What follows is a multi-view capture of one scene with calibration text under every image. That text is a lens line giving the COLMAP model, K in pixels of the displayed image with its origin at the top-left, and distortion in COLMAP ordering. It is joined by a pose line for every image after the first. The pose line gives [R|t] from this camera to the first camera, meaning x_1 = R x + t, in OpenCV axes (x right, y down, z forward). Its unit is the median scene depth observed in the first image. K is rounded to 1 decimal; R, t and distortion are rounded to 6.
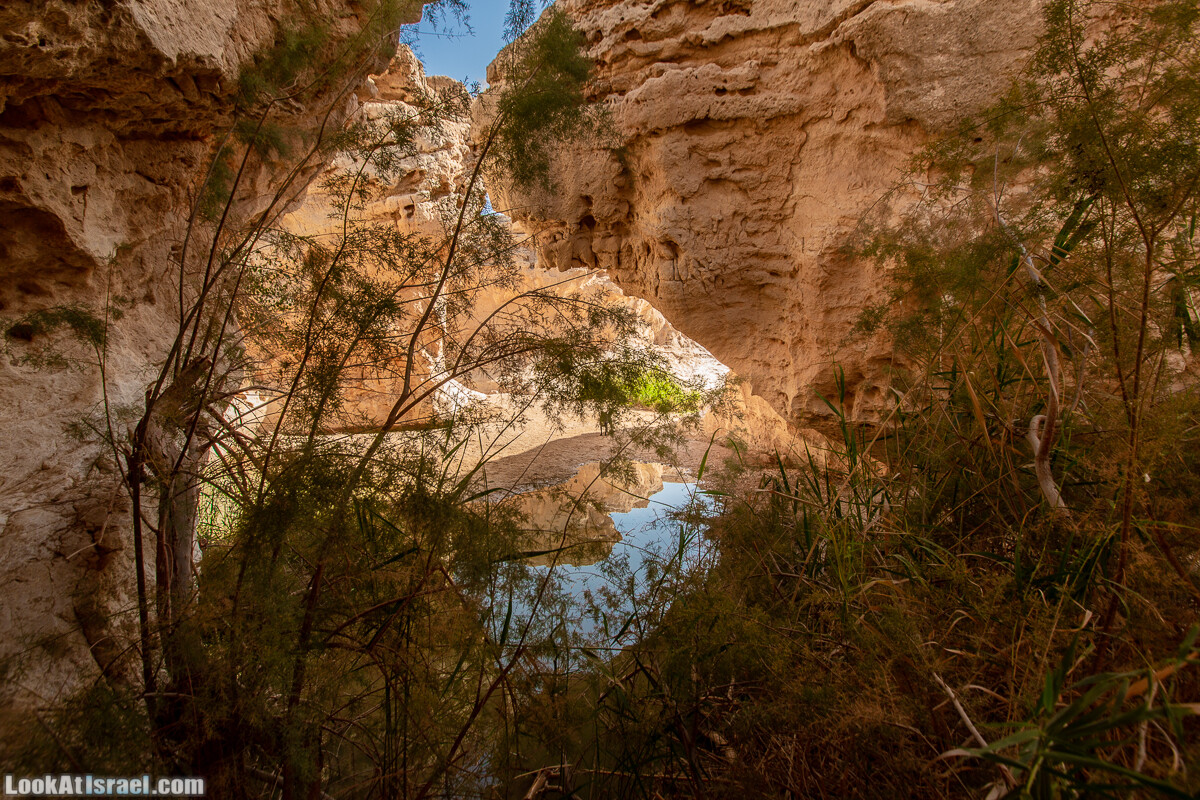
lens RADIAL K [[525.2, 0, 585.3], [0, 525.2, 387.2], [0, 0, 1]] dist [-0.000184, -0.001132]
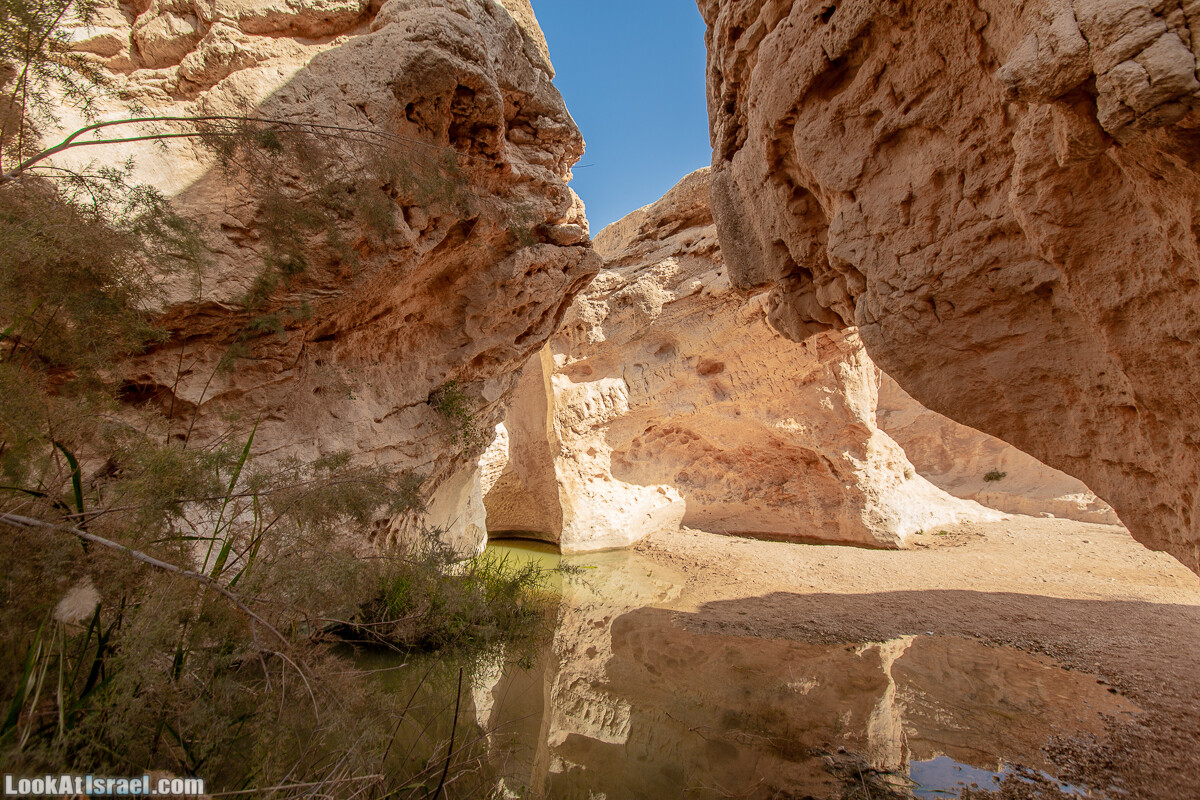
lens RADIAL K [[525.2, 0, 585.3], [0, 525.2, 387.2], [0, 0, 1]] dist [-0.000184, -0.001132]
pose [[0.441777, -0.117813, -0.889356, 0.559993], [-0.063280, 0.984778, -0.161887, -0.018699], [0.894890, 0.127797, 0.427597, 0.487764]]
